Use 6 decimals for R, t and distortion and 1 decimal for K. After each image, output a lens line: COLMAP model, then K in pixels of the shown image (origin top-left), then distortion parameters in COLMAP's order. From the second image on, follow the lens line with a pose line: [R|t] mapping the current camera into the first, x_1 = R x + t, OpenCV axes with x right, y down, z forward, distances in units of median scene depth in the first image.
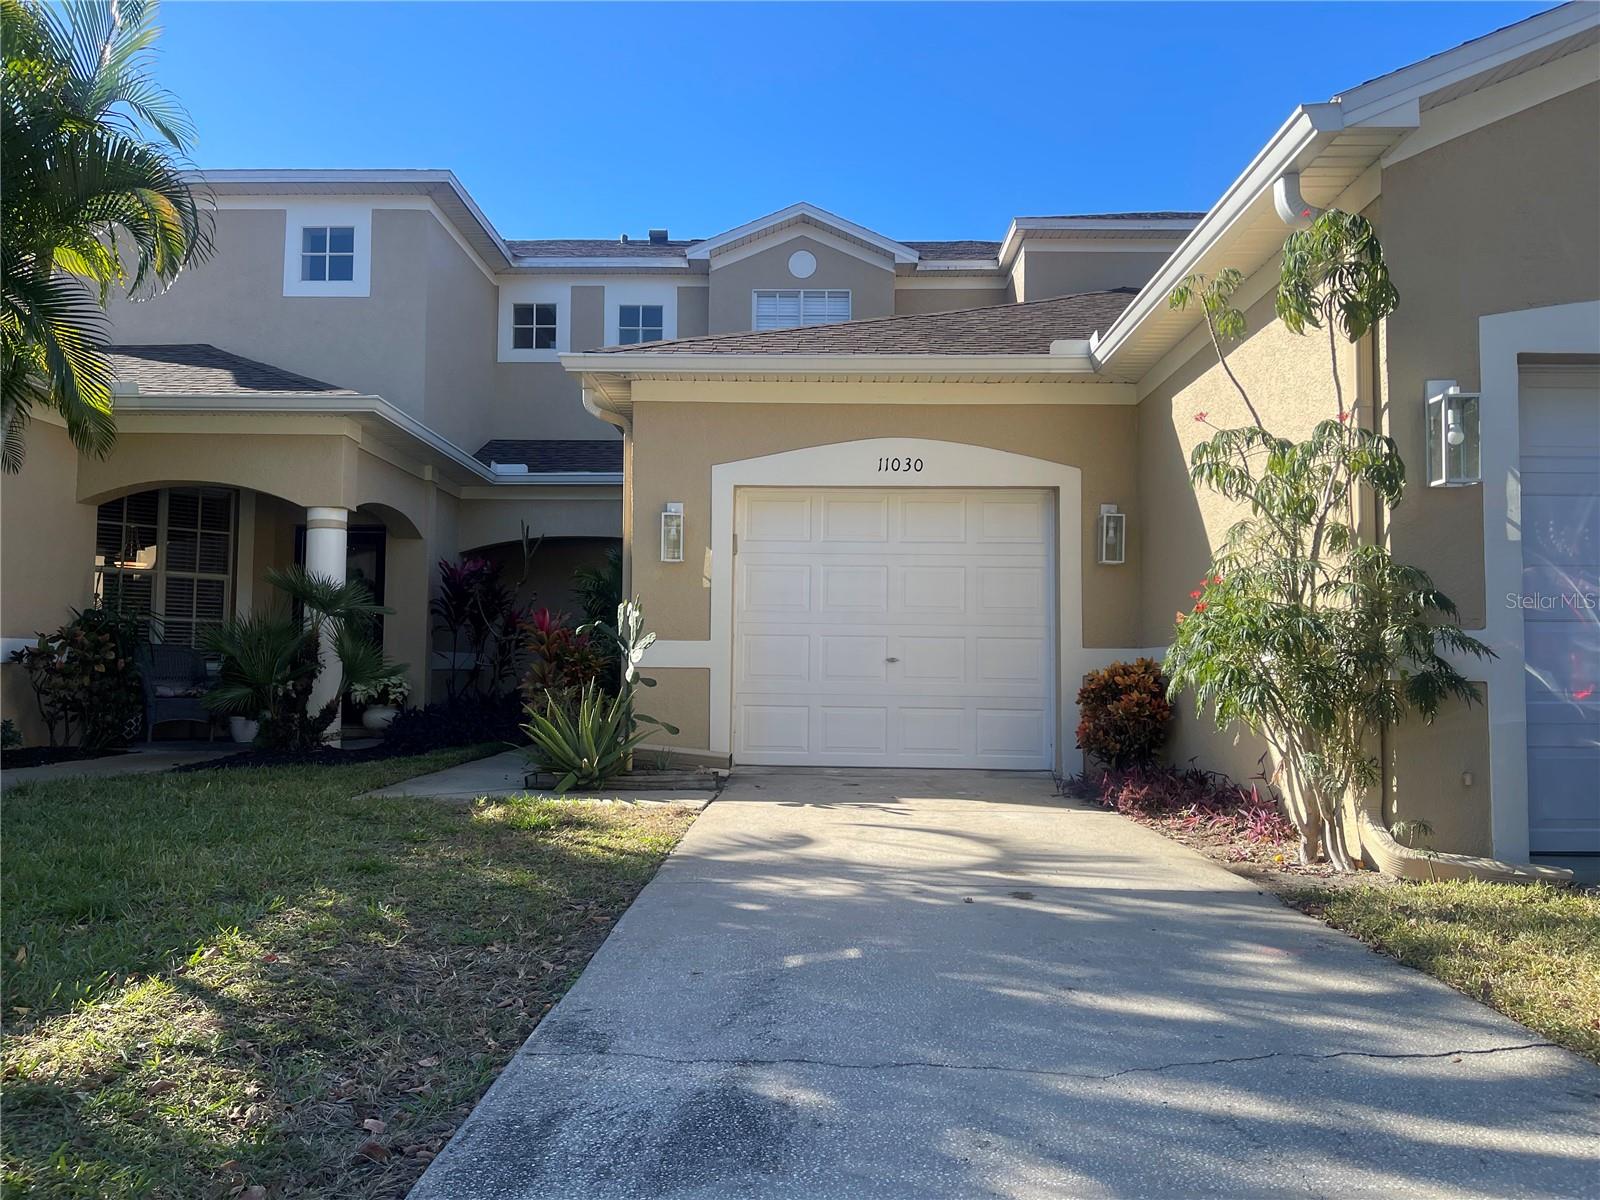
lens RADIAL K [[1210.7, 0, 789.5], [0, 1210.7, 599.6], [0, 0, 1]] dist [0.063299, -0.084555]
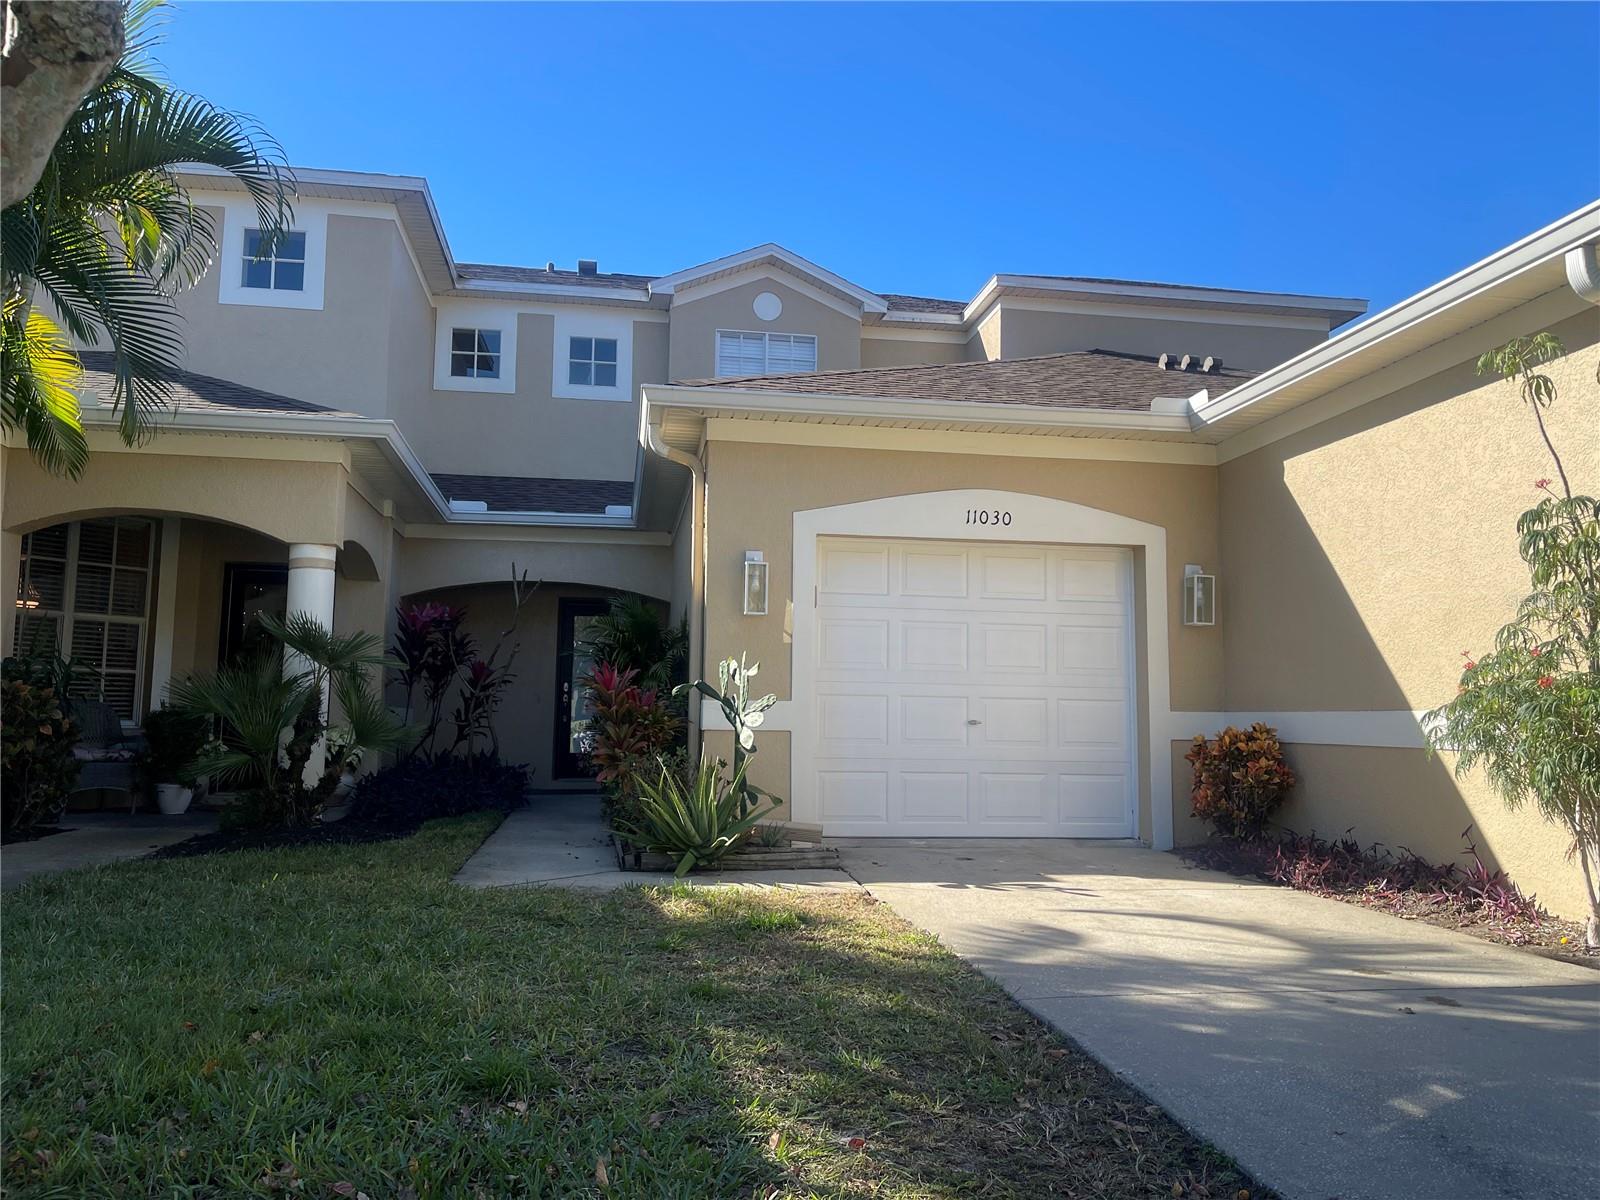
lens RADIAL K [[1210.7, 0, 806.1], [0, 1210.7, 597.5], [0, 0, 1]] dist [0.063299, -0.084555]
pose [[0.982644, 0.021176, 0.184286, -0.191471], [-0.013618, 0.999017, -0.042186, -0.005244], [-0.184998, 0.038944, 0.981967, 0.076237]]
